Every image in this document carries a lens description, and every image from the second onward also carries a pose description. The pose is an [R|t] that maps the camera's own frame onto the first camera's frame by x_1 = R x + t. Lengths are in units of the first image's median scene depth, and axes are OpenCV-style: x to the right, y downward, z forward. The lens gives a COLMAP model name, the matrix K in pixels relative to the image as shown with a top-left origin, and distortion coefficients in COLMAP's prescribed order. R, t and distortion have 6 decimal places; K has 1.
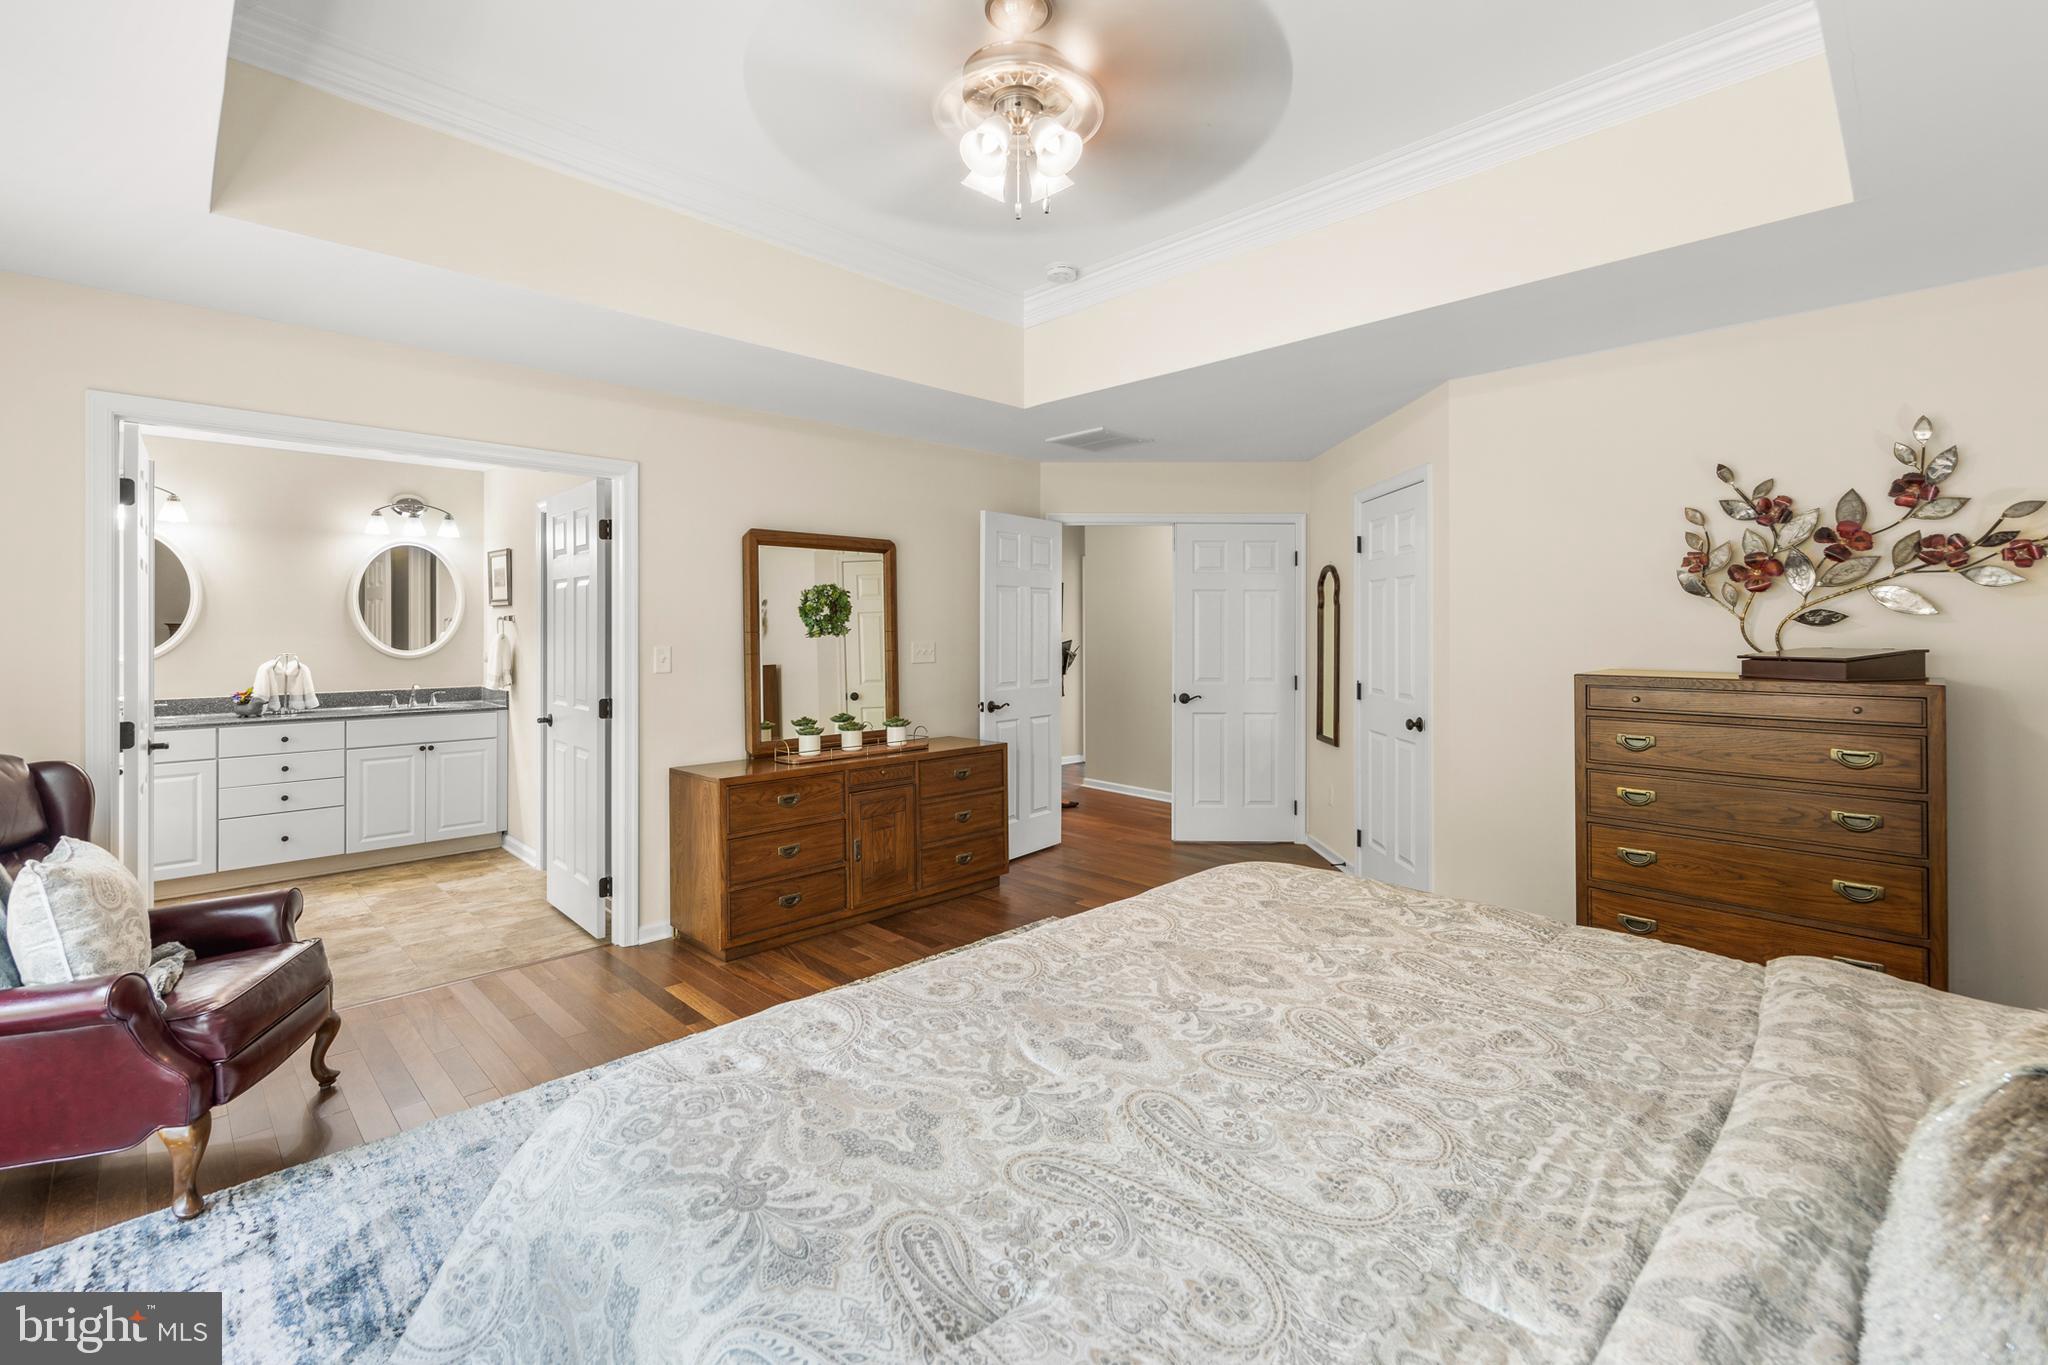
lens RADIAL K [[883.8, 0, 1018.9], [0, 883.8, 633.9], [0, 0, 1]] dist [0.002682, 0.000351]
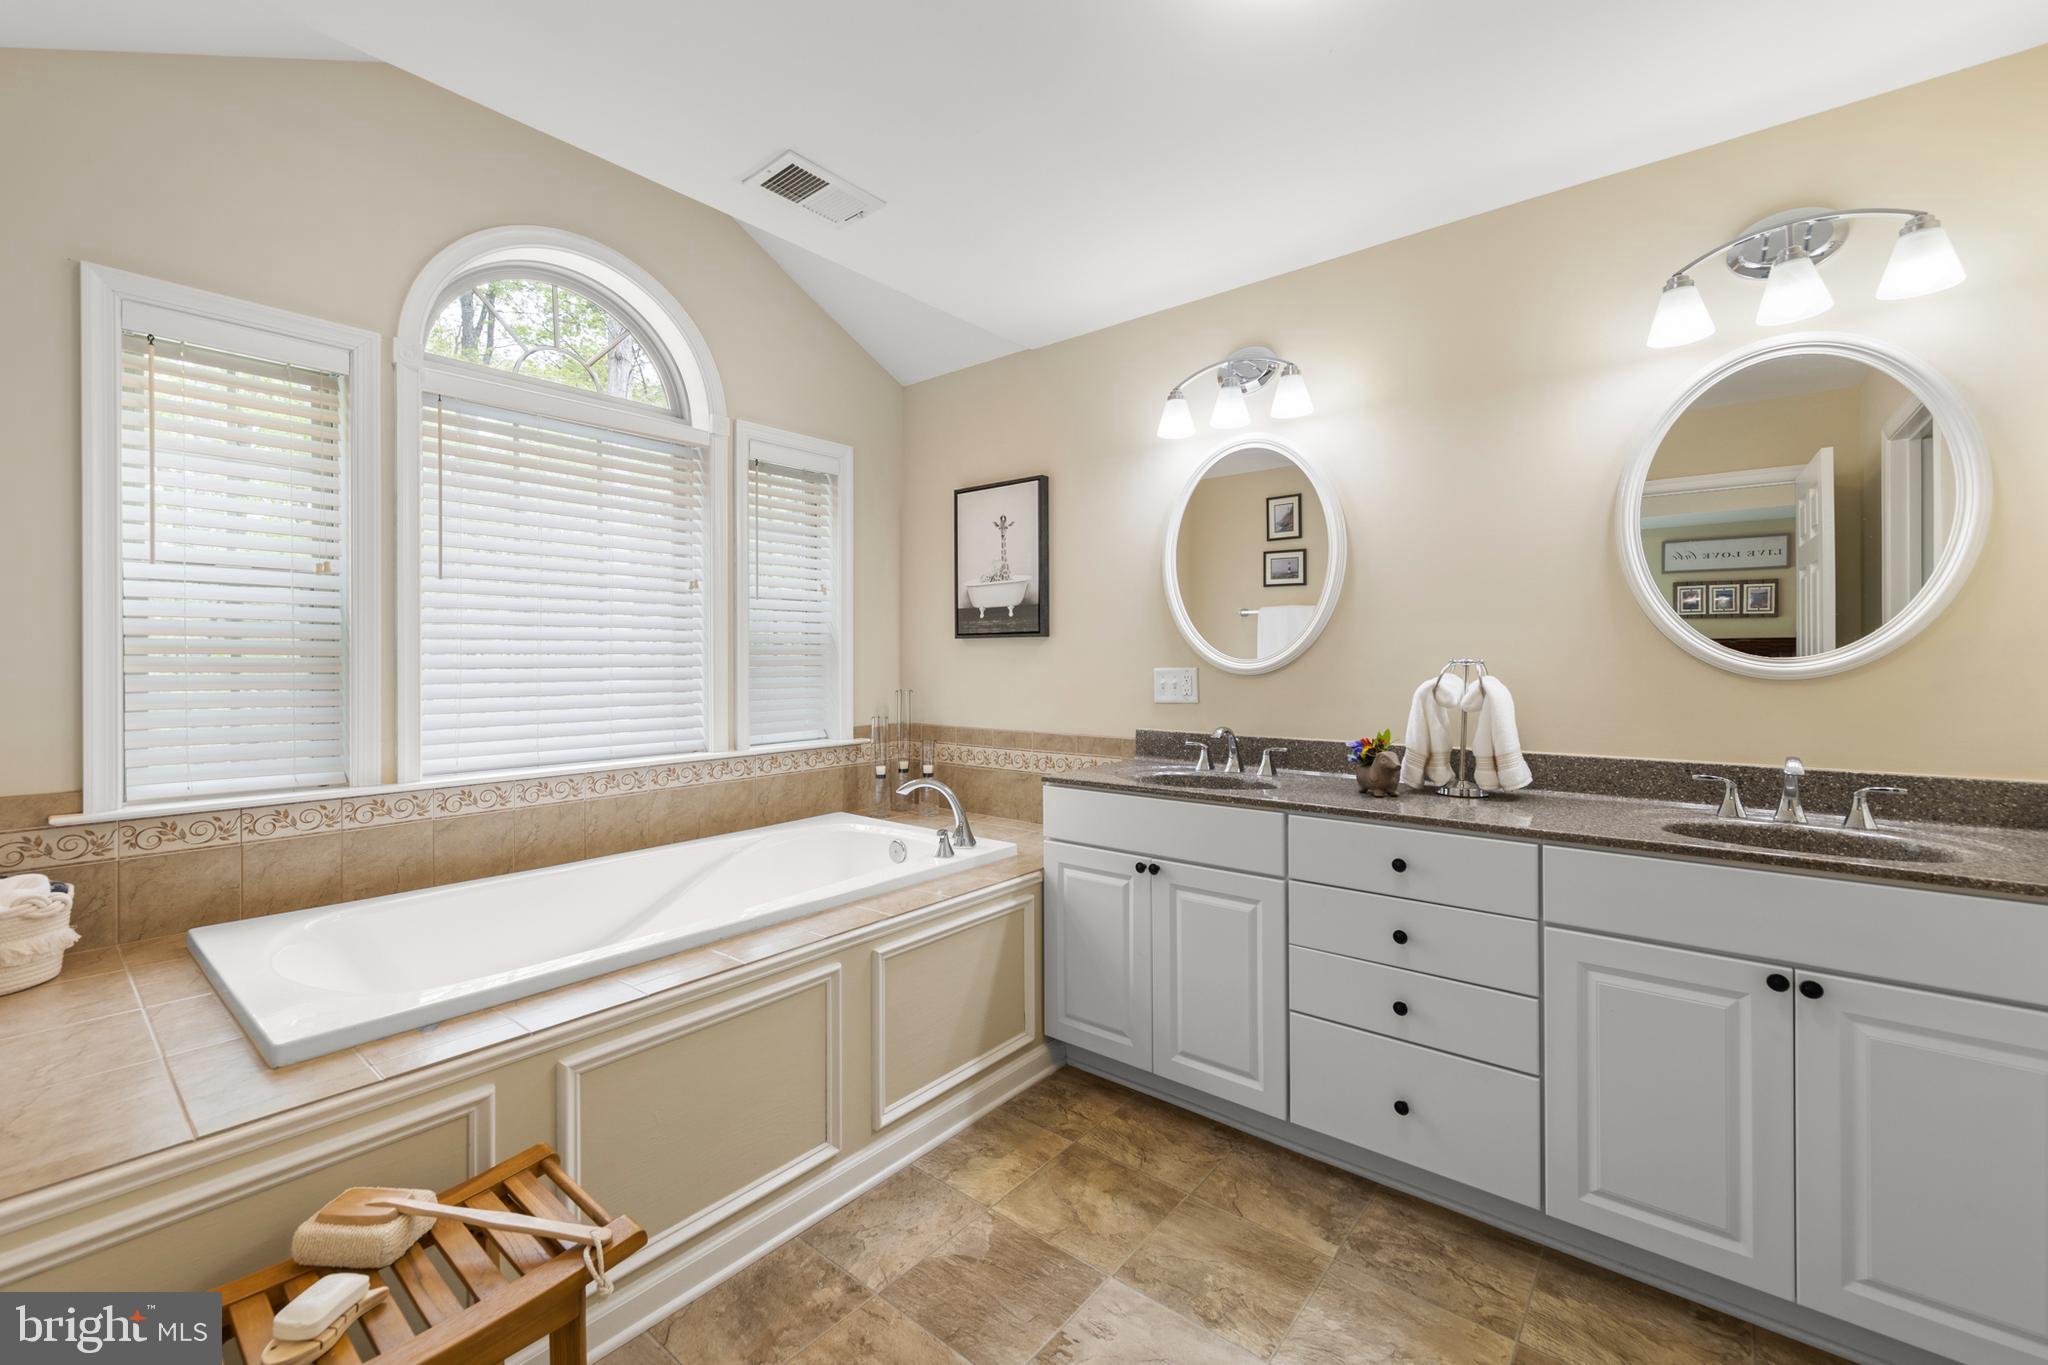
lens RADIAL K [[844.9, 0, 1026.0], [0, 844.9, 658.4], [0, 0, 1]] dist [0.001628, 0.000152]
pose [[0.112673, 0.000297, -0.993632, -0.511051], [-0.001929, 0.999998, 0.000080, 0.026761], [0.993630, 0.001907, 0.112674, 0.869949]]
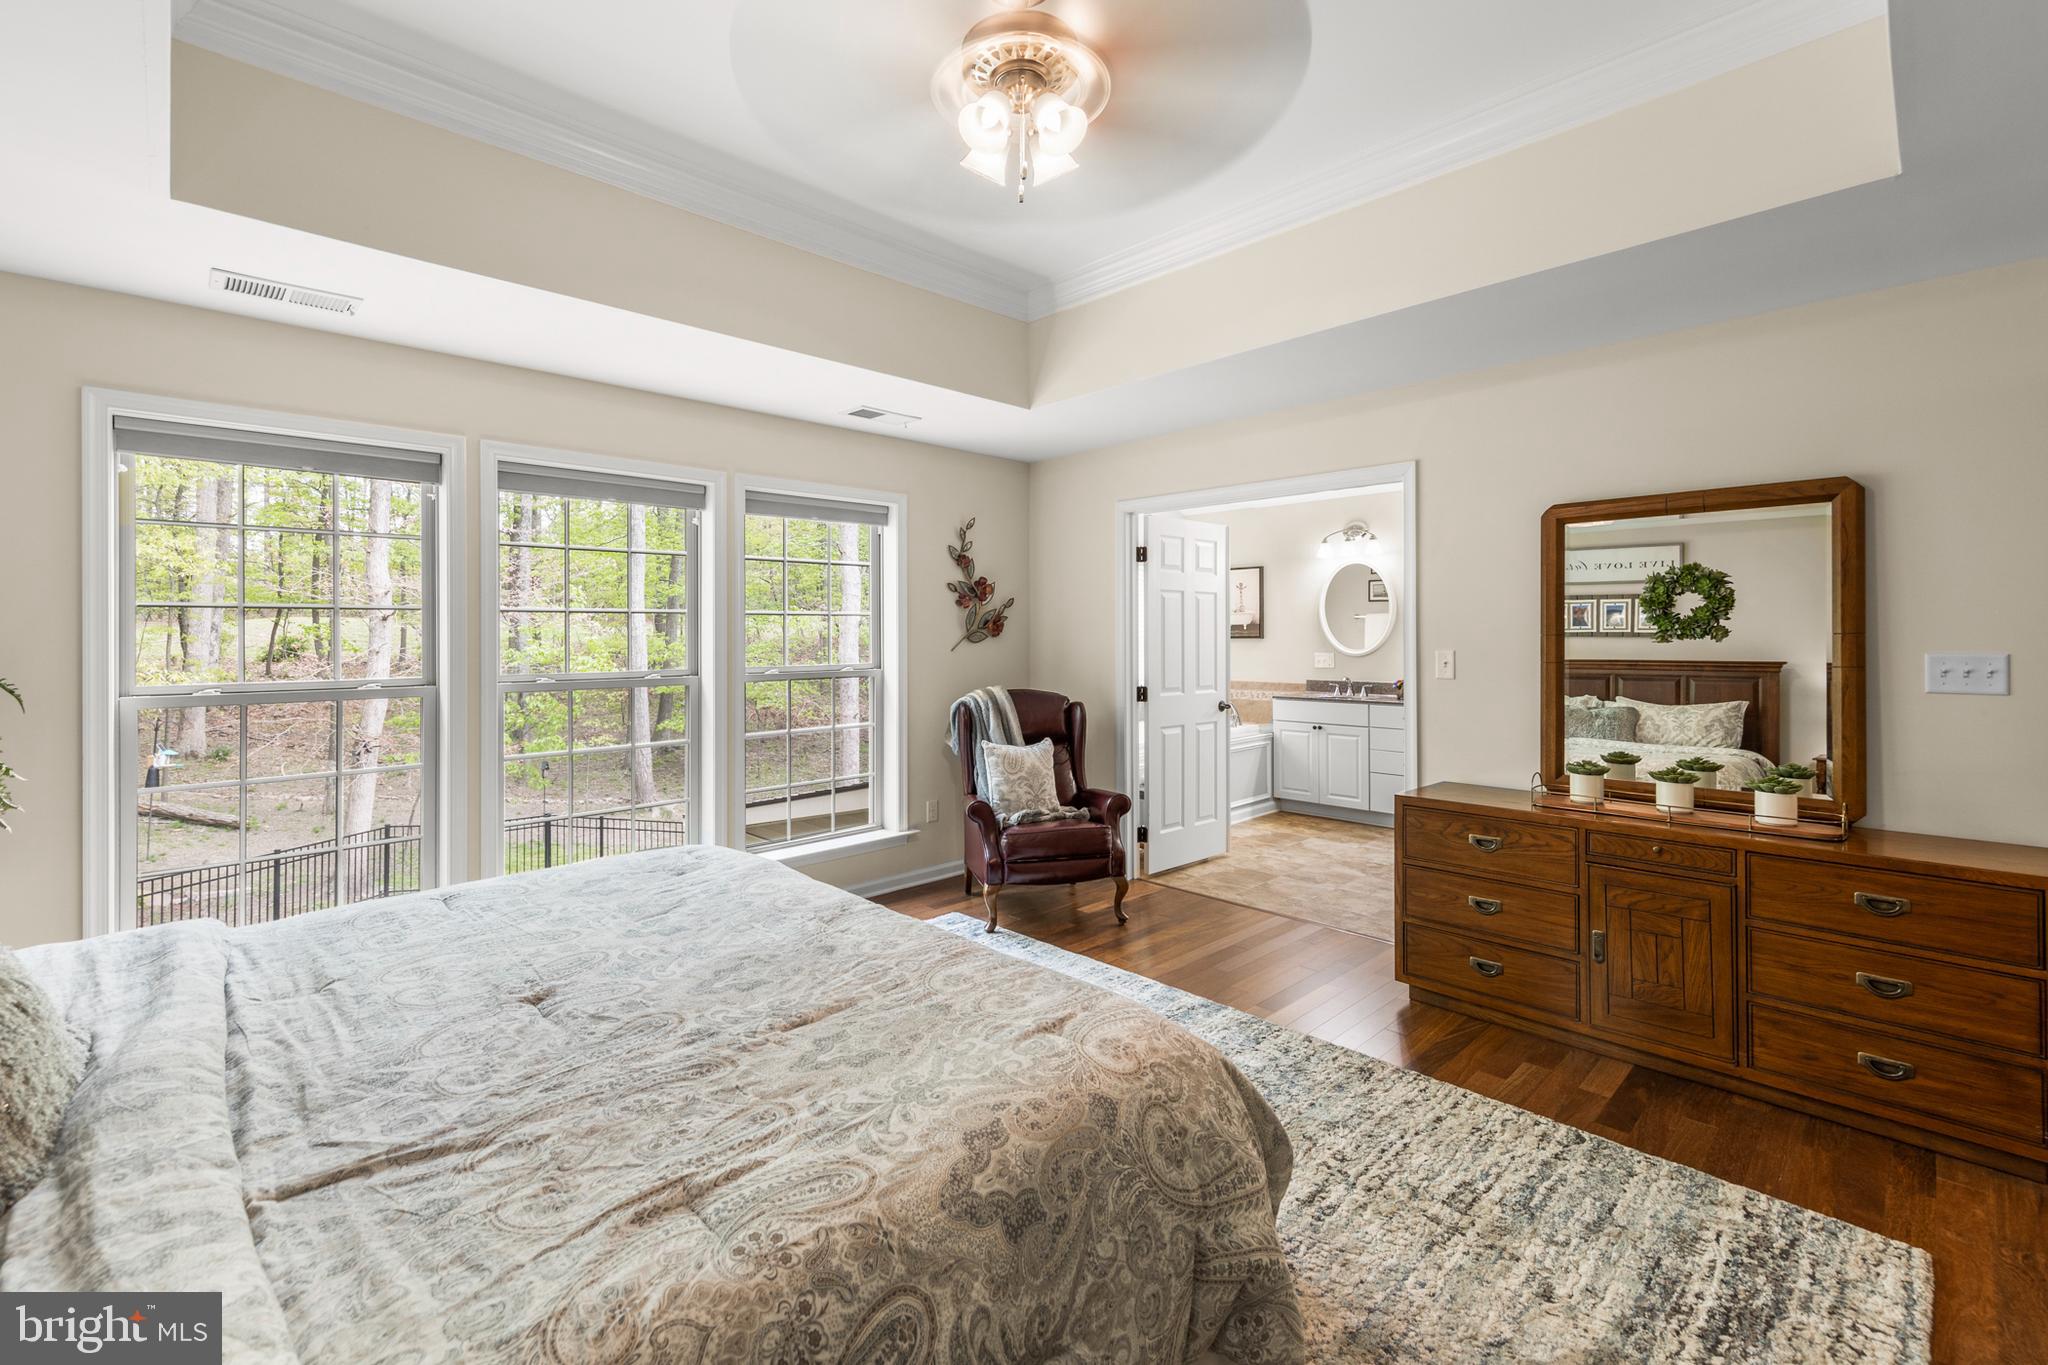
lens RADIAL K [[889.1, 0, 1030.5], [0, 889.1, 632.9], [0, 0, 1]] dist [0.001234, 0.000157]
pose [[0.010212, 0.000289, -0.999948, 0.480127], [-0.003201, 0.999995, 0.000257, -0.002443], [0.999943, 0.003199, 0.010213, 0.501836]]
